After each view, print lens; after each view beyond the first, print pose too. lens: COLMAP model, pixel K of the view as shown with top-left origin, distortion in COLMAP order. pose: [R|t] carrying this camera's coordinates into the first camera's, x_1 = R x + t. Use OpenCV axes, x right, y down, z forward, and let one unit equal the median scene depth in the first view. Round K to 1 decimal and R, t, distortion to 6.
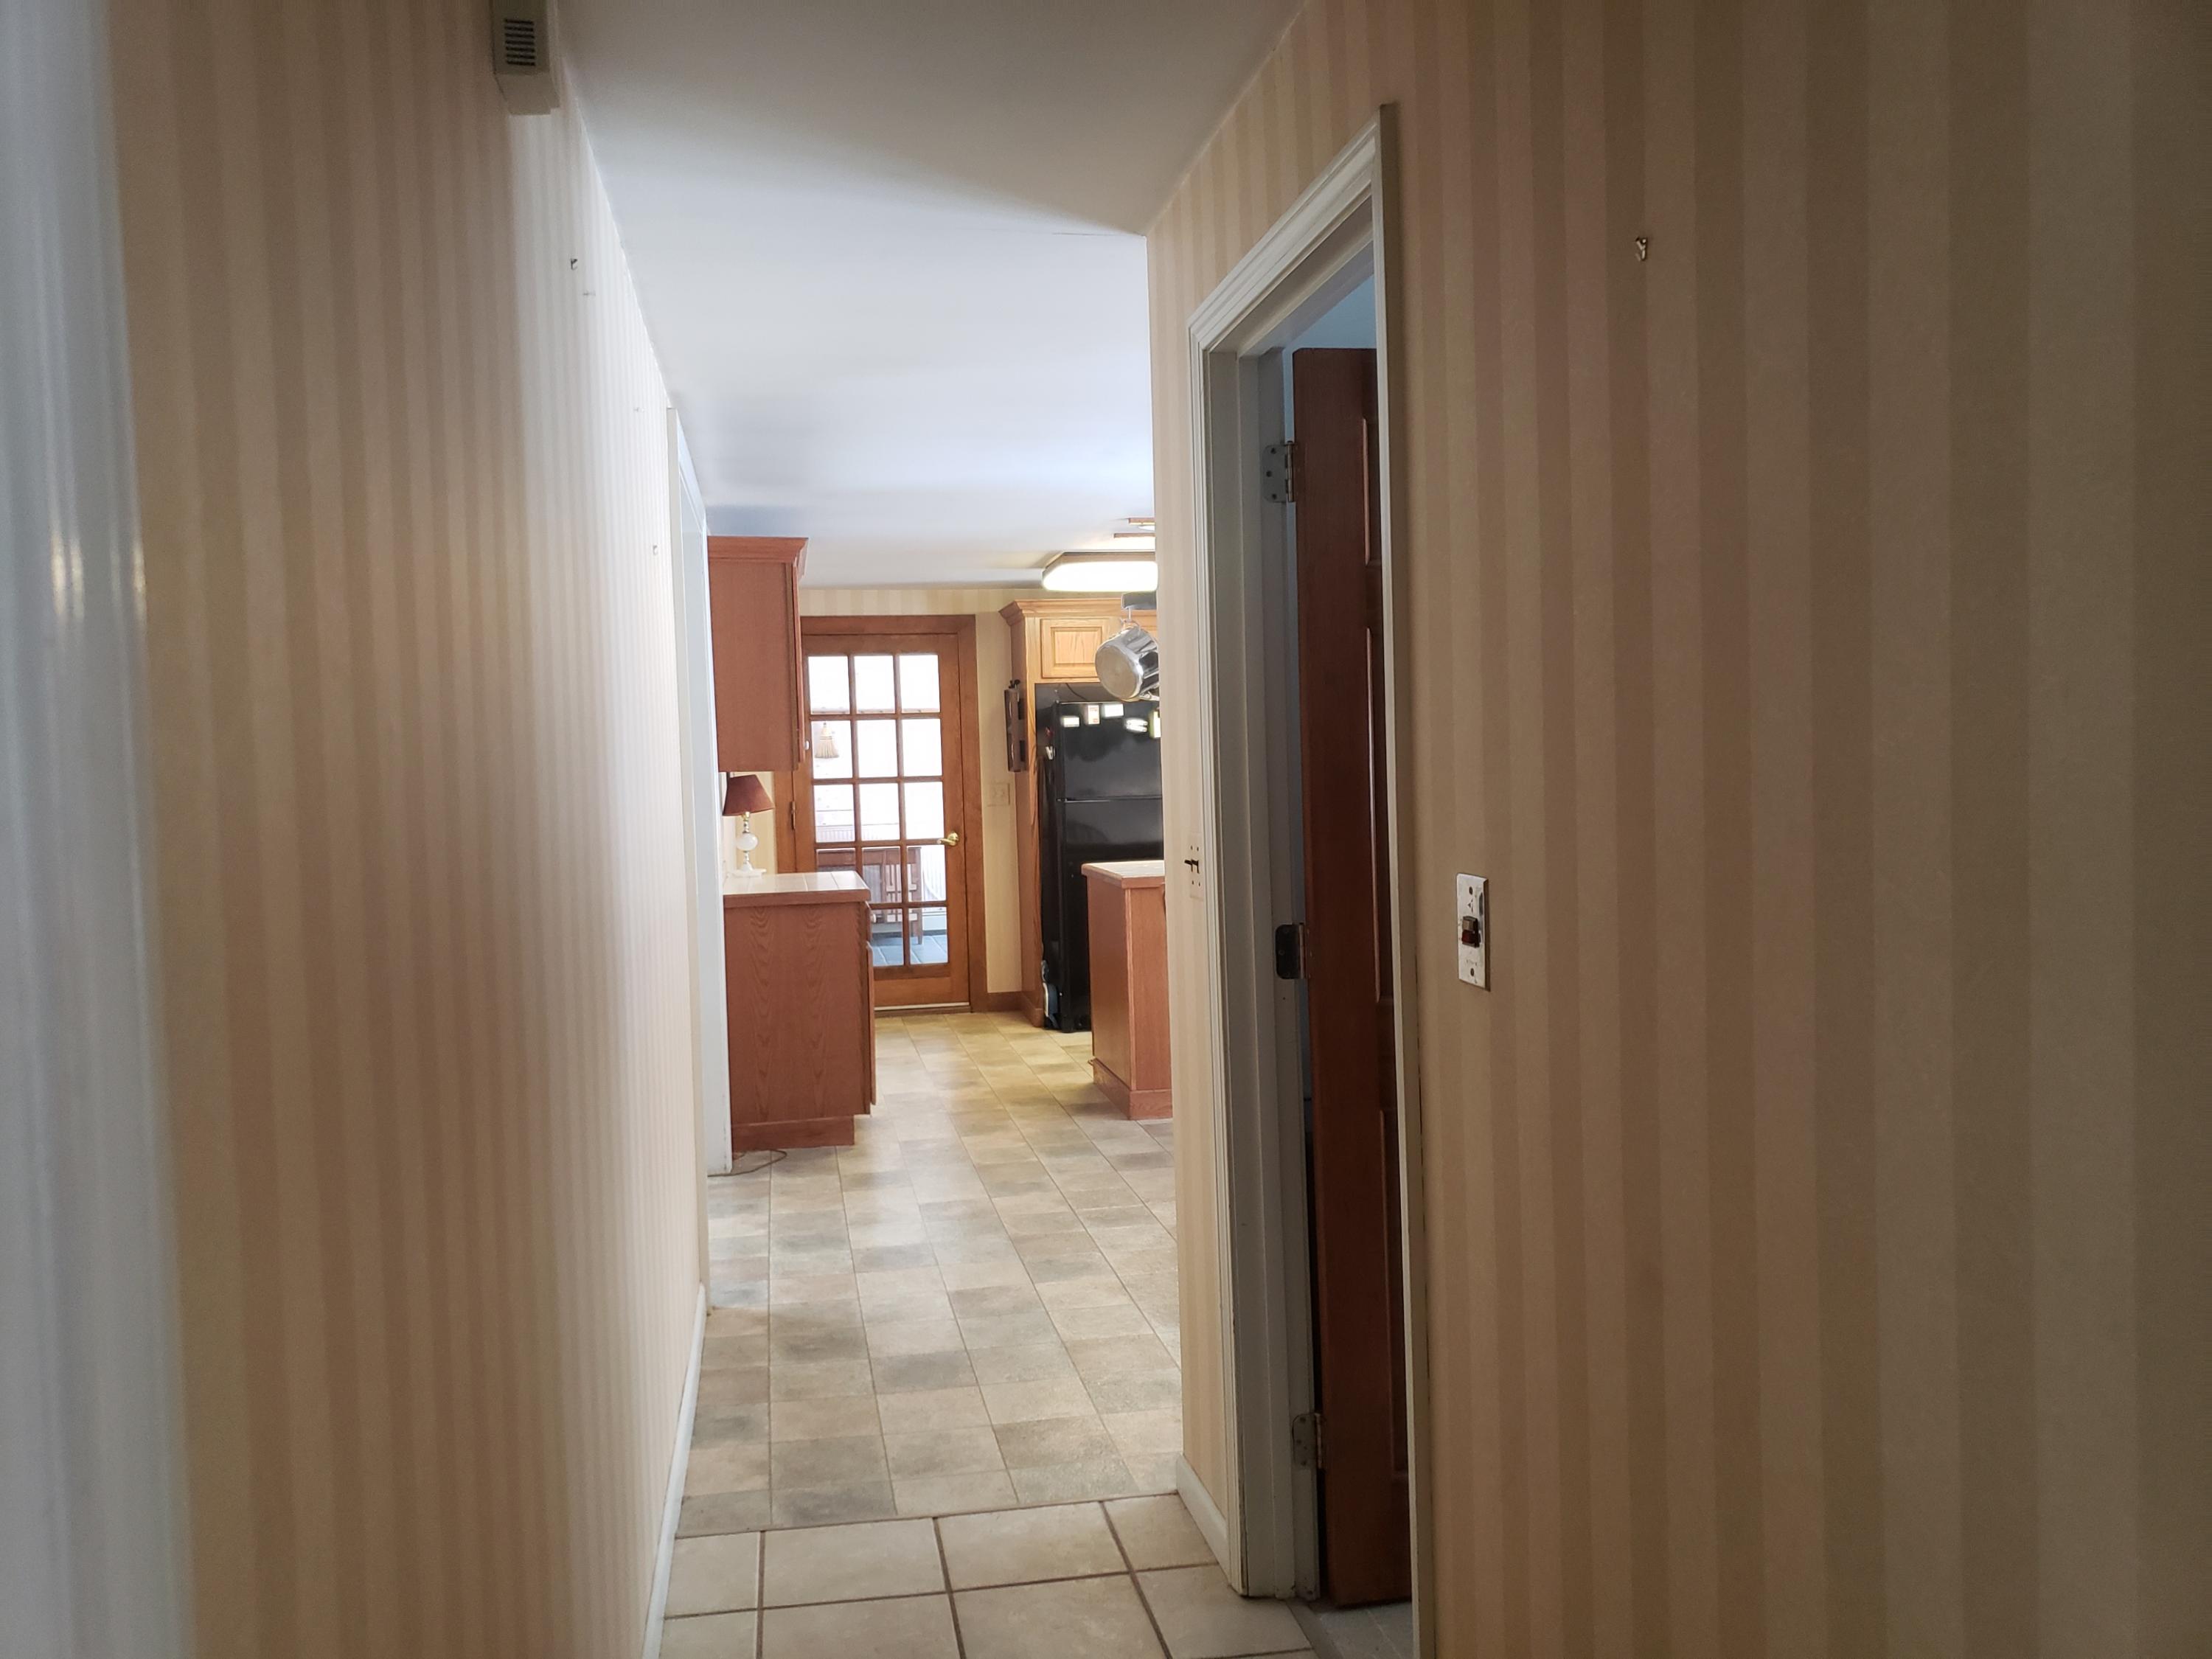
lens RADIAL K [[1698.3, 0, 1108.0], [0, 1698.3, 828.7], [0, 0, 1]] dist [0.004083, 0.001008]
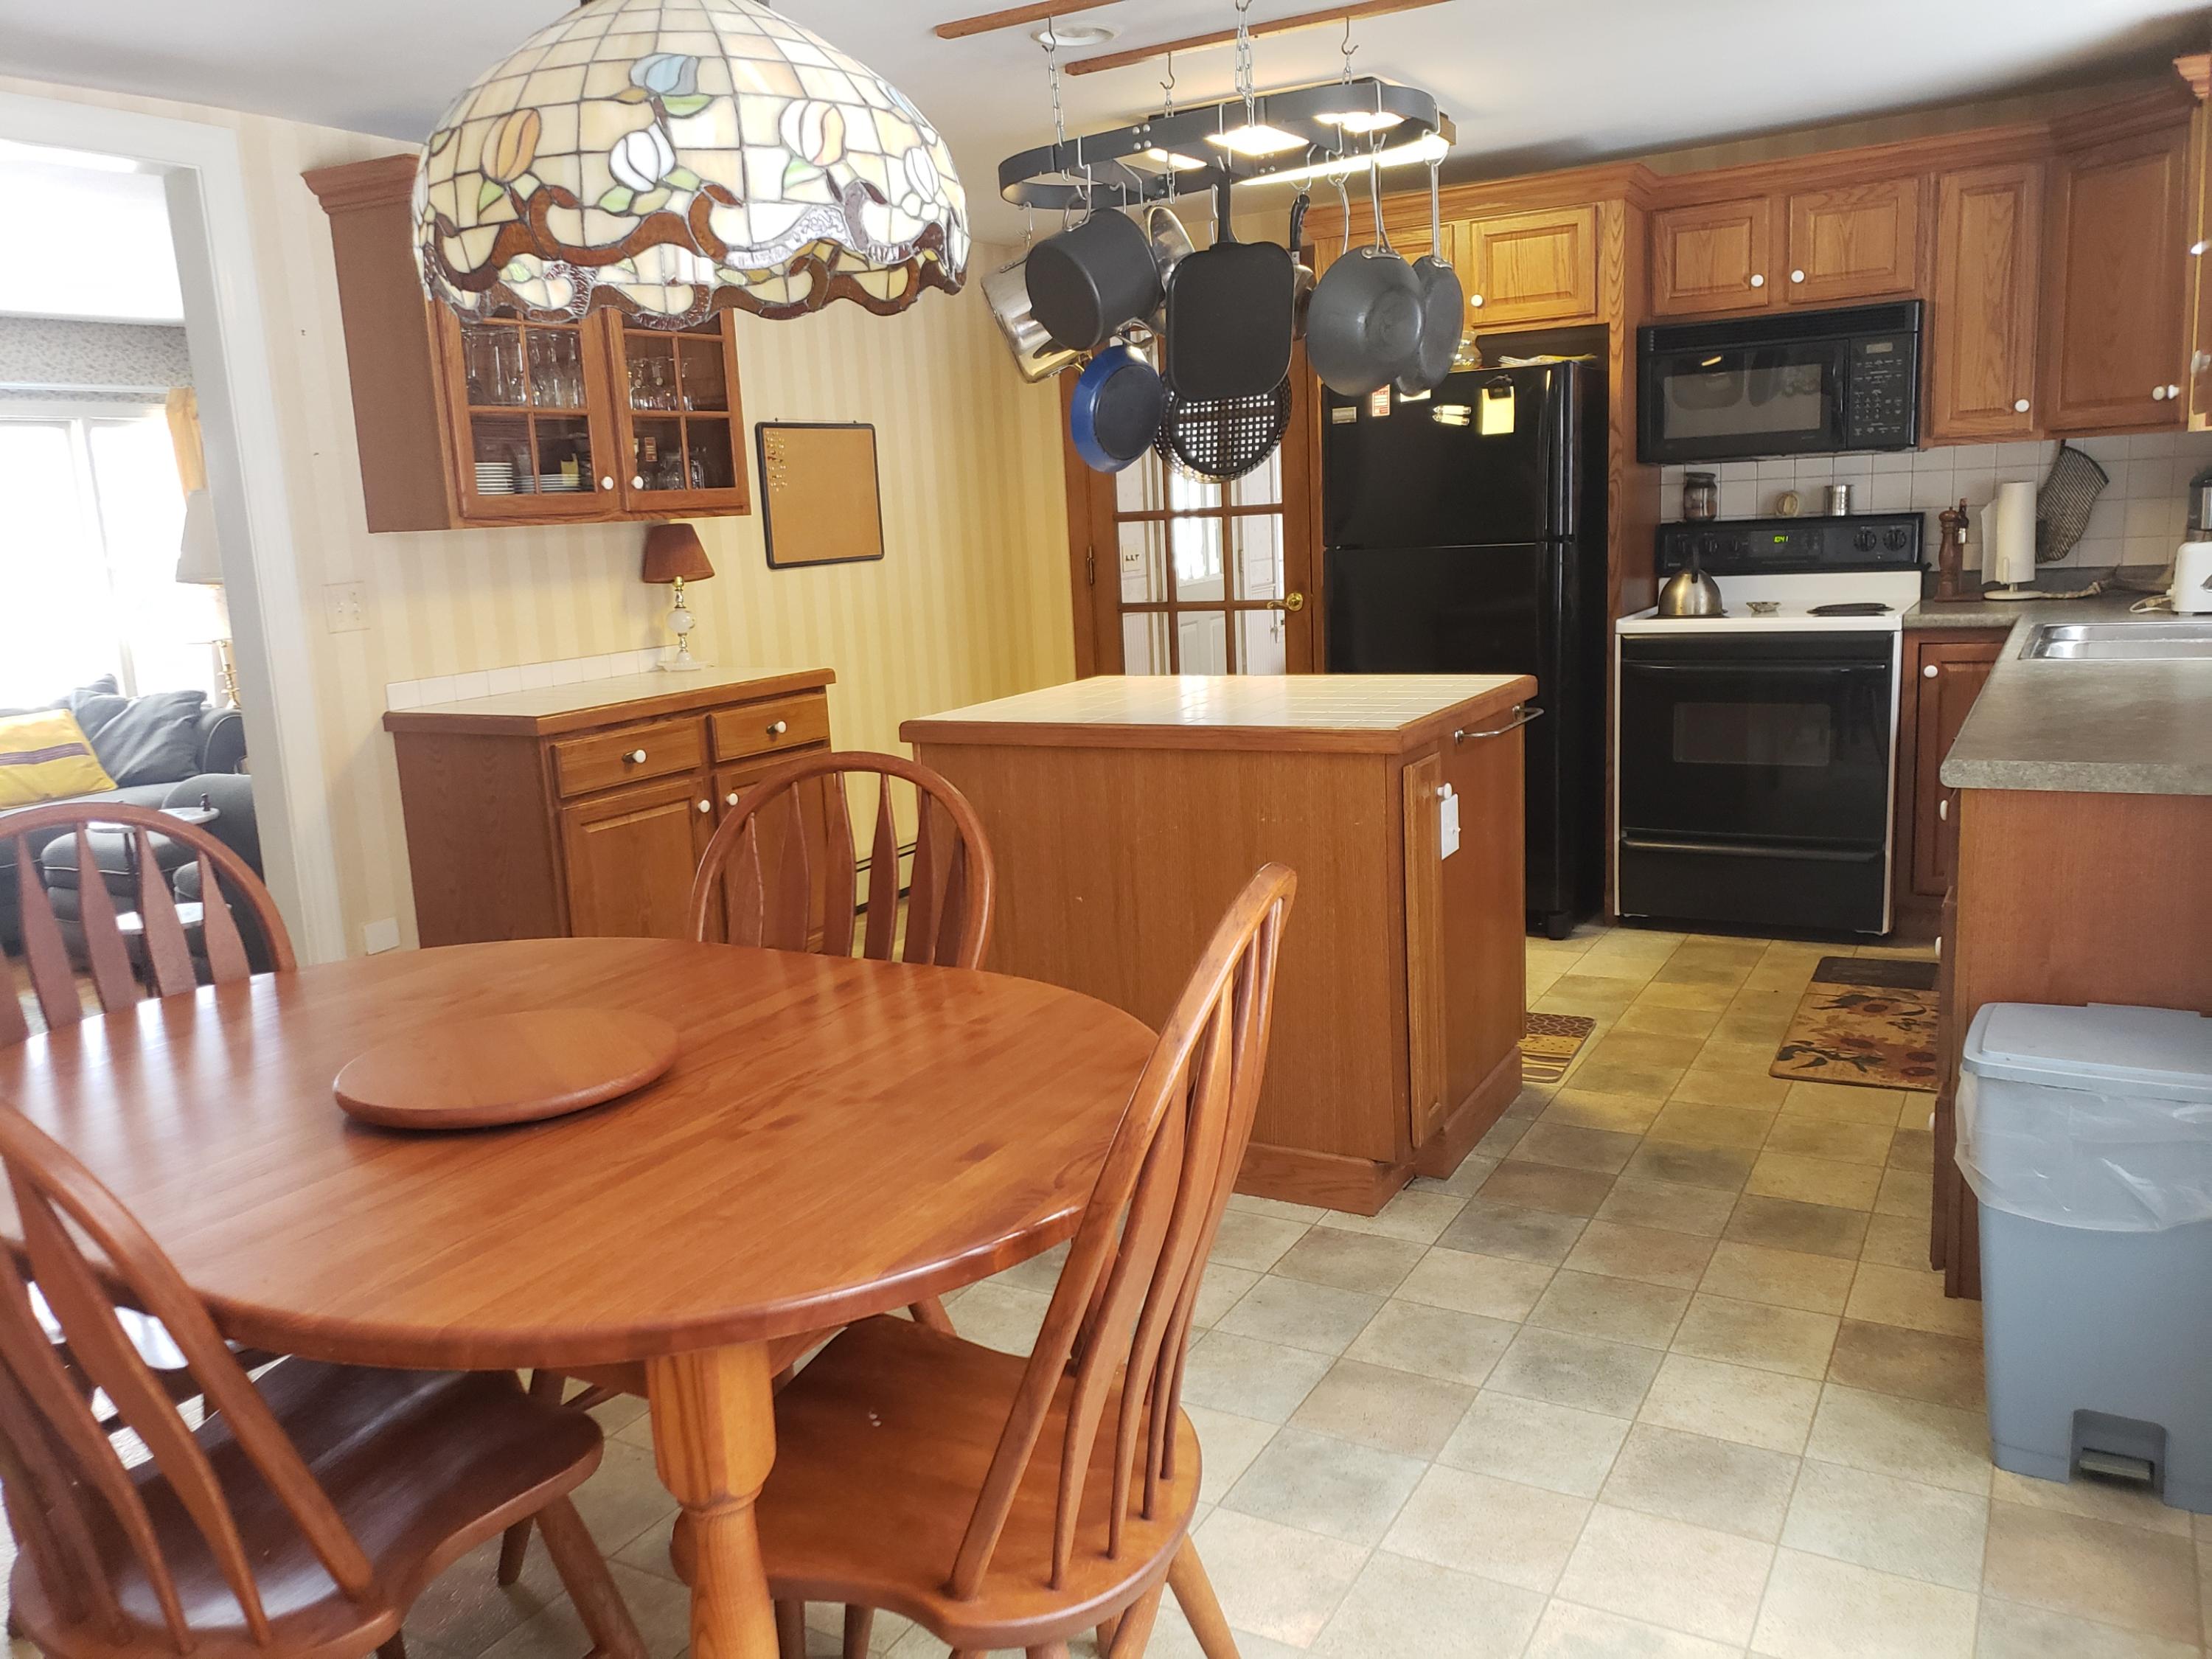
lens RADIAL K [[1698.3, 0, 1108.0], [0, 1698.3, 827.2], [0, 0, 1]] dist [0.004083, 0.001008]
pose [[0.773785, 0.110320, -0.623768, 0.278134], [-0.001426, 0.985018, 0.172443, -0.021754], [0.633447, -0.132544, 0.762350, 0.432534]]
